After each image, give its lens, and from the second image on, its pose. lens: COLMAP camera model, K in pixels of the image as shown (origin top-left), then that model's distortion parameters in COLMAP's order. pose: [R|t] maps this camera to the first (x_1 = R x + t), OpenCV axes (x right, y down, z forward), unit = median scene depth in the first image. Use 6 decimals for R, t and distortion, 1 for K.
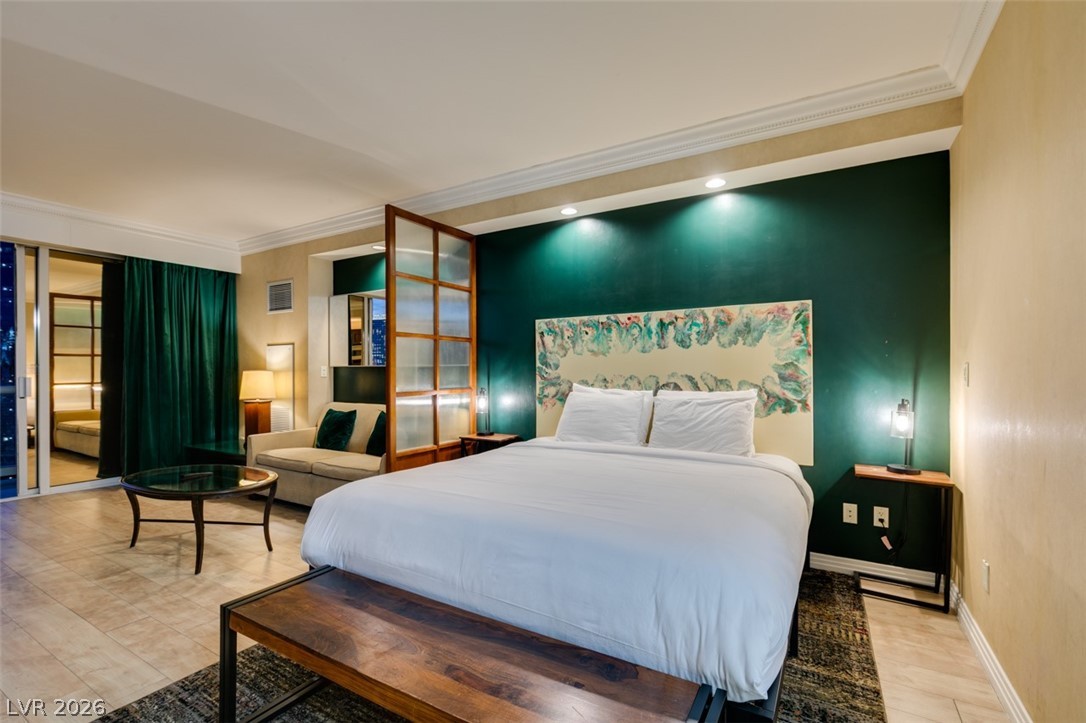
lens RADIAL K [[487.3, 0, 547.8], [0, 487.3, 366.6], [0, 0, 1]] dist [0.001283, -0.000980]
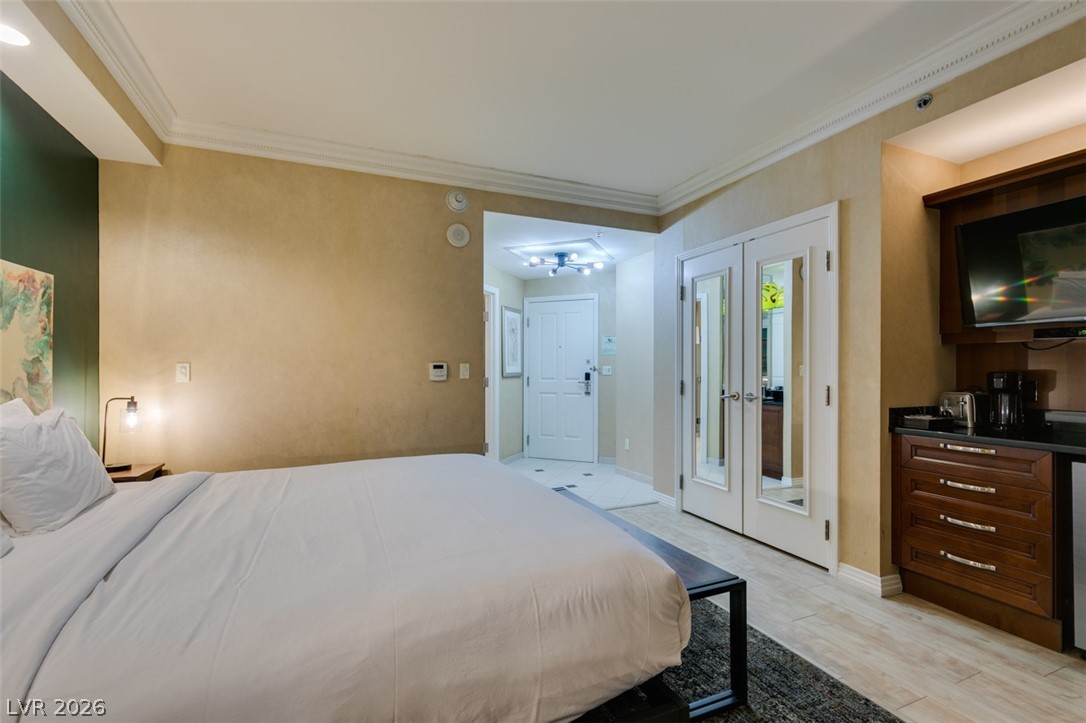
lens RADIAL K [[487.3, 0, 539.1], [0, 487.3, 369.9], [0, 0, 1]] dist [0.001283, -0.000980]
pose [[-0.804613, 0.001430, 0.593797, -0.331485], [0.000367, 0.999998, -0.001912, 0.007319], [-0.593799, -0.001320, -0.804612, 0.750578]]
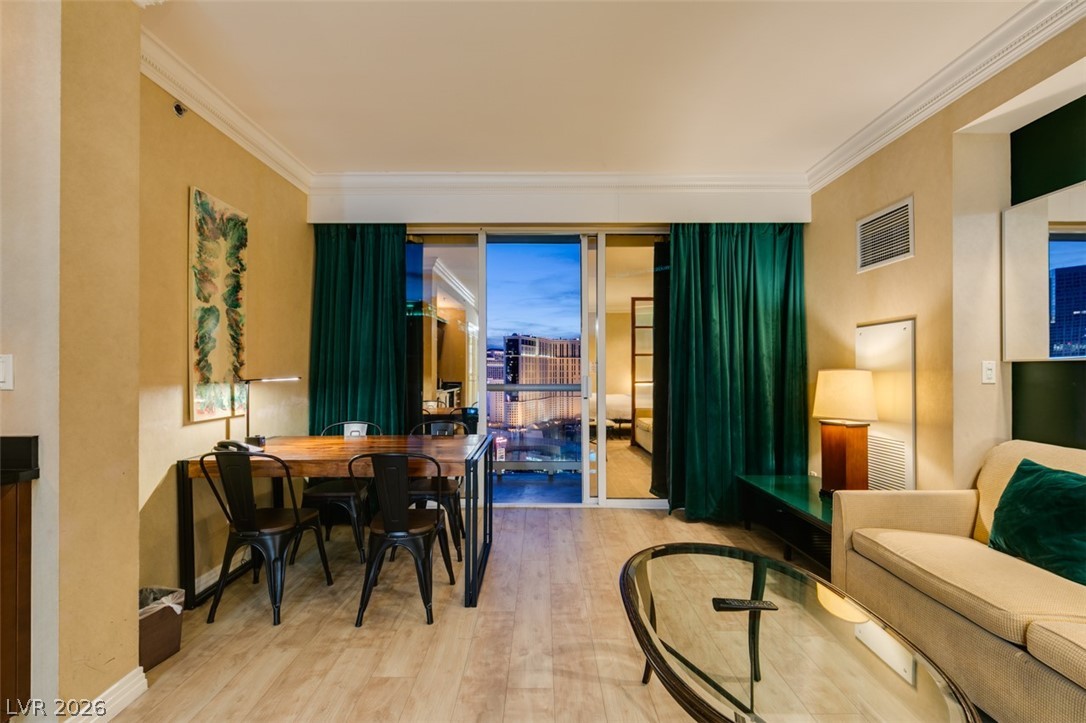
lens RADIAL K [[487.3, 0, 540.9], [0, 487.3, 367.6], [0, 0, 1]] dist [0.001283, -0.000980]
pose [[0.506818, -0.000796, -0.862052, -0.312718], [0.001391, 0.999999, -0.000105, 0.005865], [0.862052, -0.001146, 0.506819, 0.446415]]
